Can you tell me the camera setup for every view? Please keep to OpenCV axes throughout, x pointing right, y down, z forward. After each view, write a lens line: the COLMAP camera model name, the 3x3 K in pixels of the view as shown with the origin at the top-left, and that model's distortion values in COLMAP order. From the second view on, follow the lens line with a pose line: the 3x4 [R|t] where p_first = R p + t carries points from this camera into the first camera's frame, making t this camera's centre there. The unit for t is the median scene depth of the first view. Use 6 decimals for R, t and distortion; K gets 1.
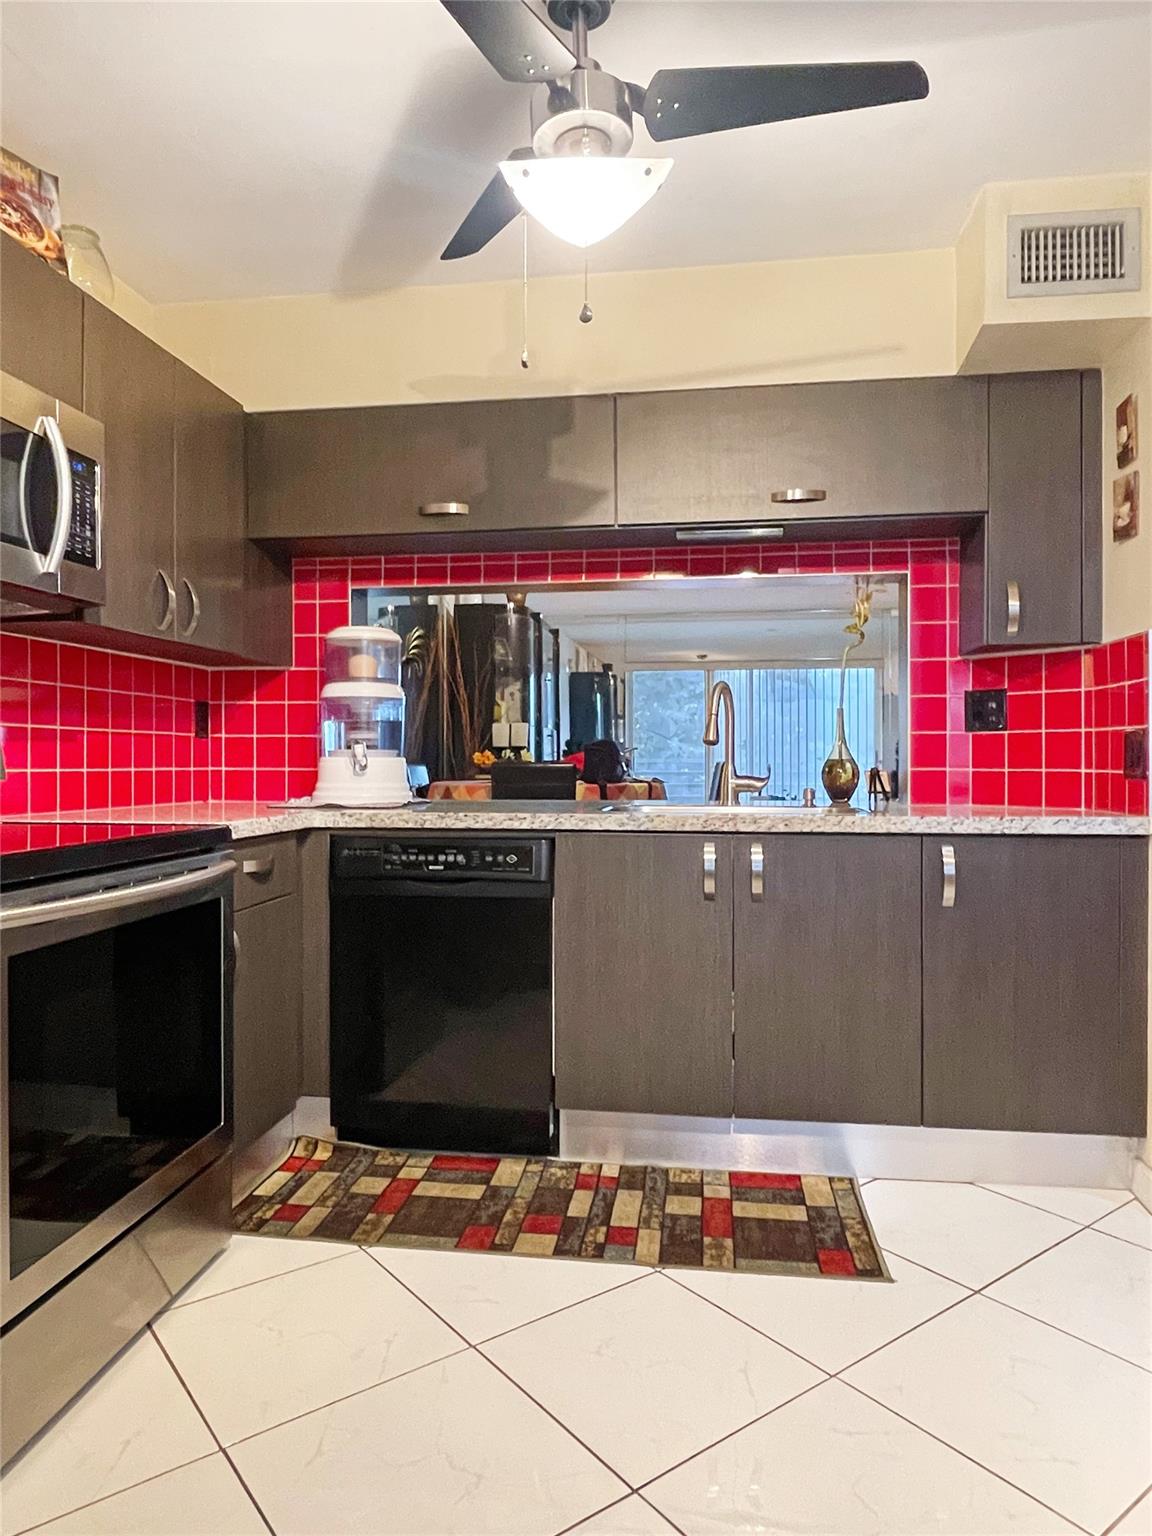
lens RADIAL K [[1041.0, 0, 576.0], [0, 1041.0, 768.0], [0, 0, 1]] dist [-0.000422, -0.000088]
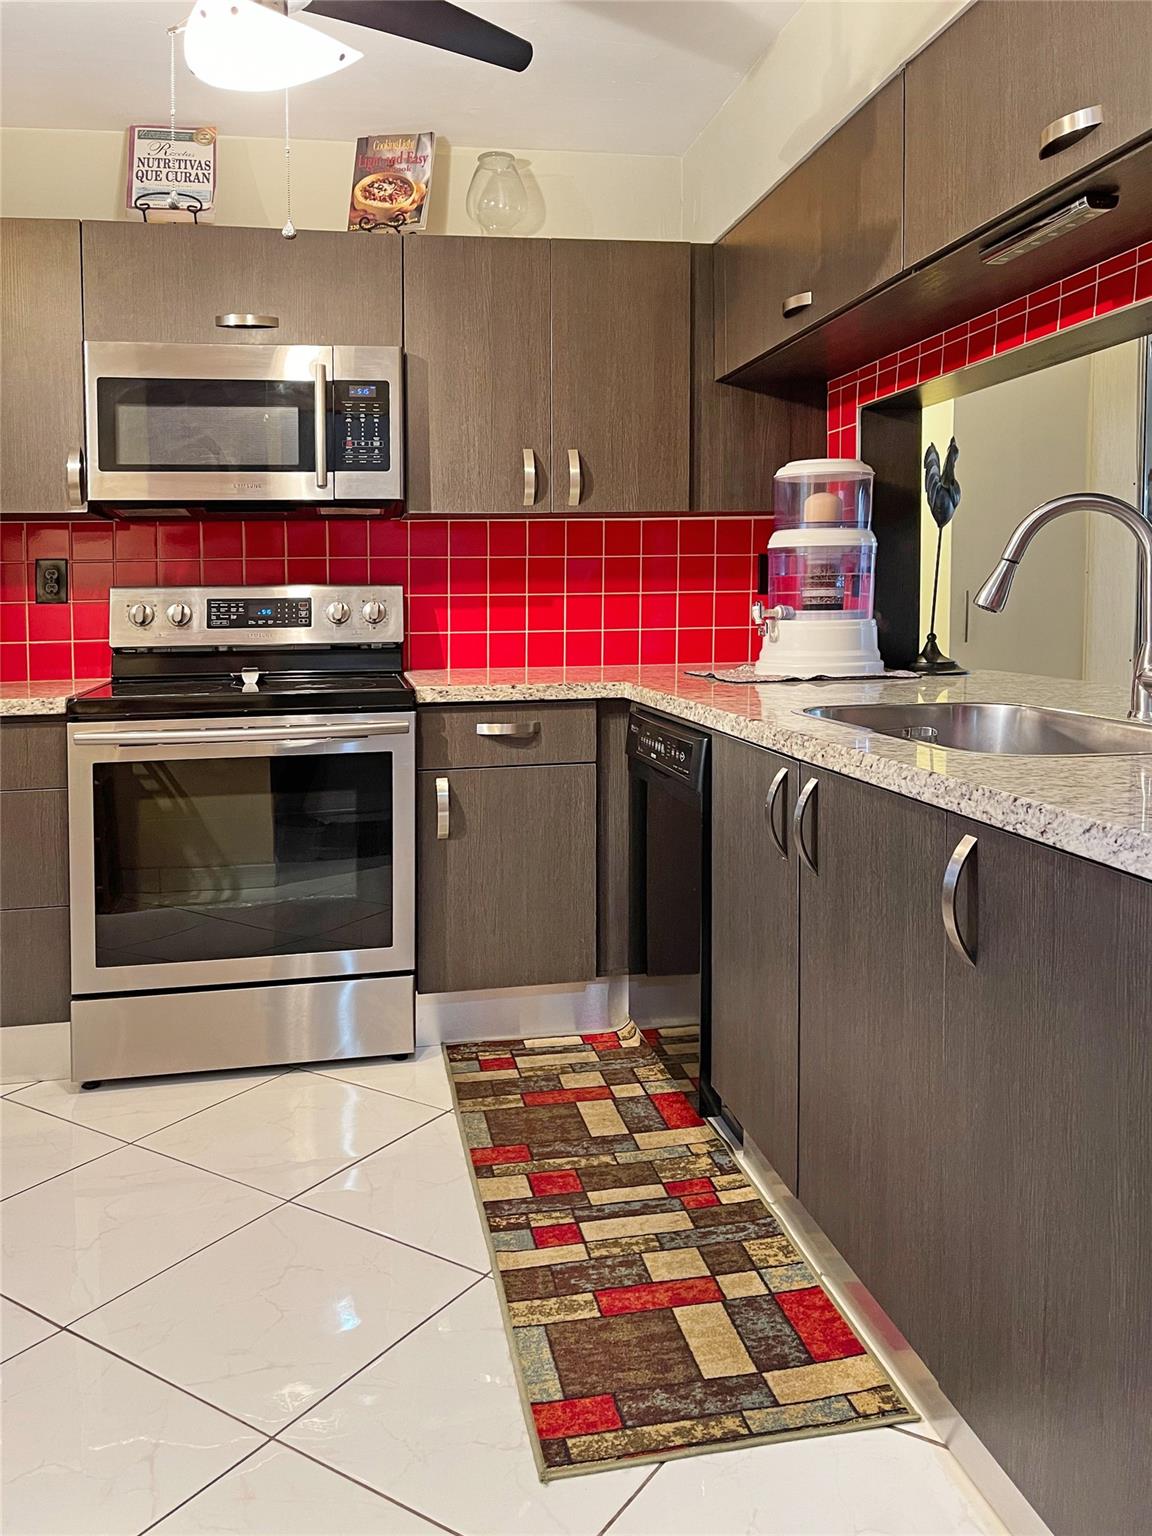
lens RADIAL K [[1193.4, 0, 574.2], [0, 1193.4, 660.3], [0, 0, 1]] dist [0.008333, 0.014575]
pose [[0.322656, 0.048928, -0.945251, 0.825251], [0.004096, 0.998582, 0.053086, -0.037098], [0.946508, -0.021000, 0.321998, 0.669654]]
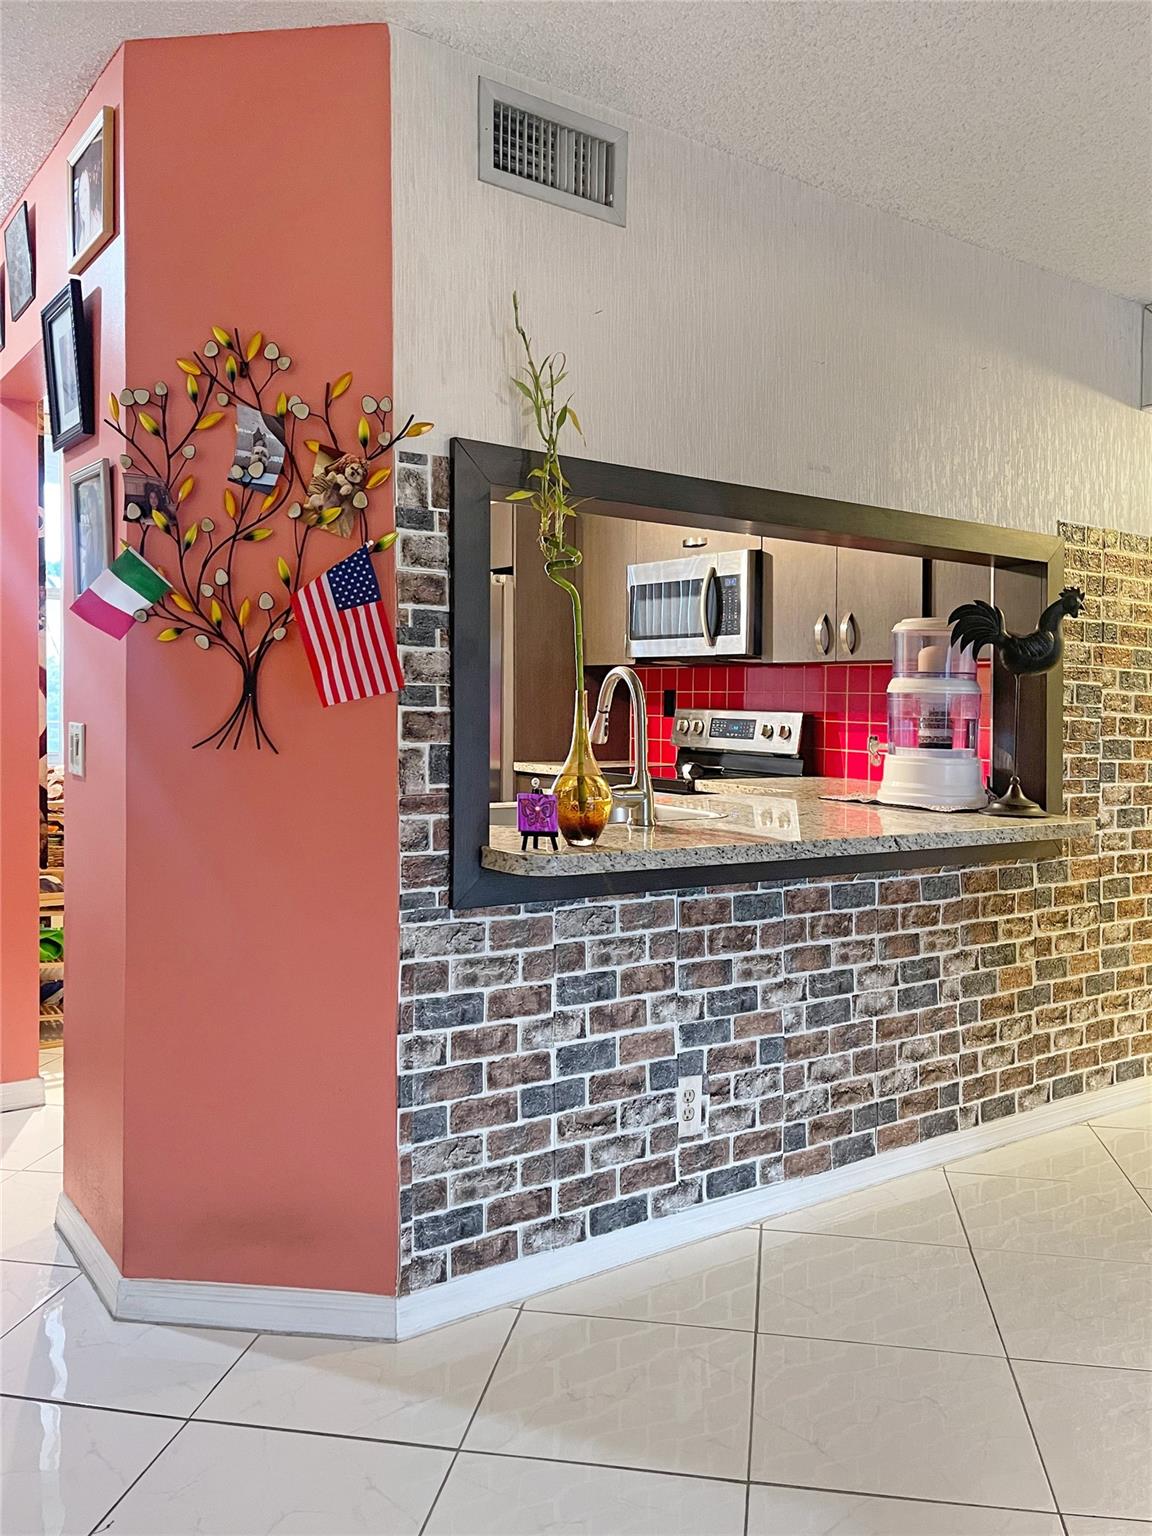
lens RADIAL K [[1213.5, 0, 576.0], [0, 1213.5, 768.0], [0, 0, 1]] dist [0.002625, 0.002558]
pose [[-0.724291, 0.022036, -0.689142, 1.042659], [-0.032308, 0.997307, 0.065845, -0.080670], [0.688737, 0.069956, -0.721628, 2.092614]]
